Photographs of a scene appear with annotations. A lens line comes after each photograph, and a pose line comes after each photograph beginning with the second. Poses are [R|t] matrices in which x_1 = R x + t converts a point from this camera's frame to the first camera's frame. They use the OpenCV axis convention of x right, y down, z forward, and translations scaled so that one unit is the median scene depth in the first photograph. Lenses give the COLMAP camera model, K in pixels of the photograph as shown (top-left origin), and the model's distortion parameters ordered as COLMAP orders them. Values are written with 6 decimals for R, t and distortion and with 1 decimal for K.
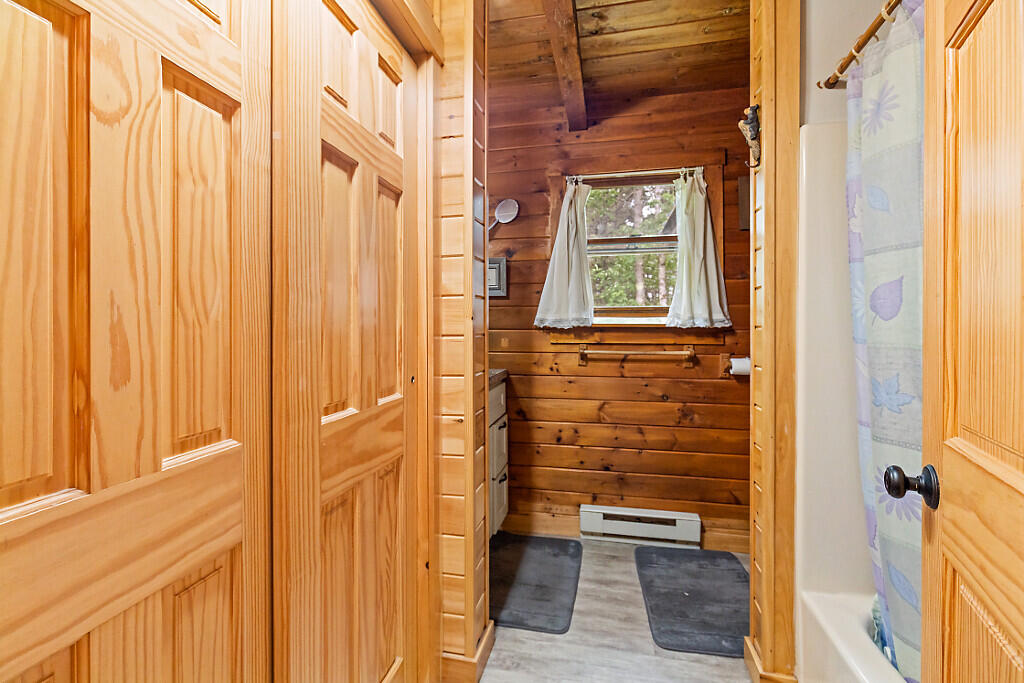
lens RADIAL K [[466.3, 0, 510.0], [0, 466.3, 332.2], [0, 0, 1]] dist [0.001817, 0.000929]
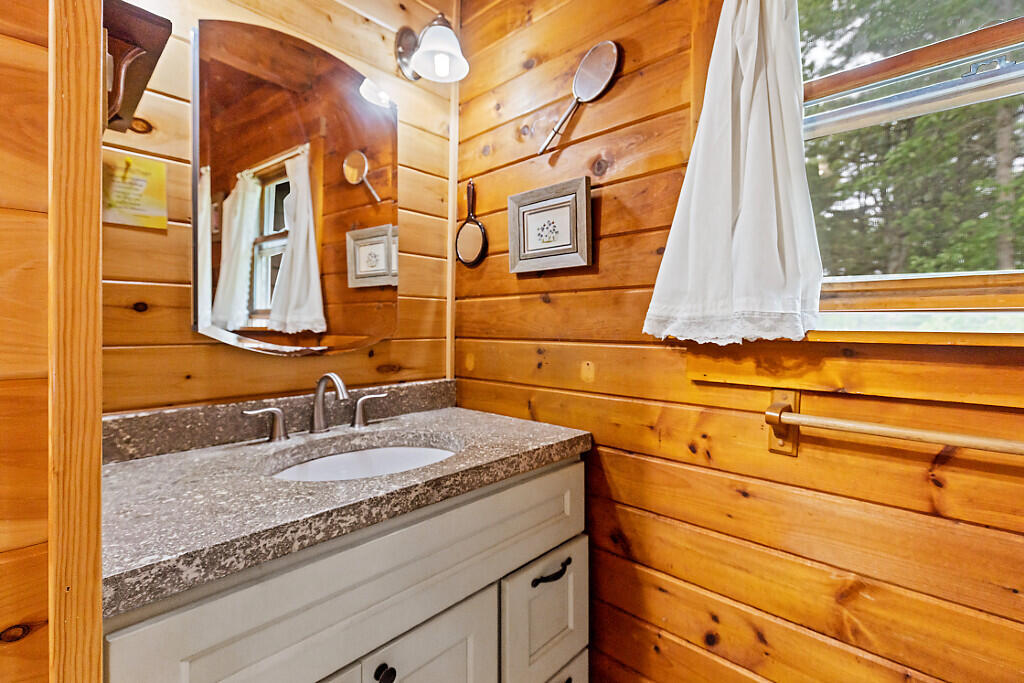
lens RADIAL K [[466.3, 0, 513.6], [0, 466.3, 332.2], [0, 0, 1]] dist [0.001817, 0.000929]
pose [[0.857969, 0.014765, -0.513488, 0.158970], [-0.018757, 0.999821, -0.002591, -0.012405], [0.513358, 0.011855, 0.858093, 0.597061]]
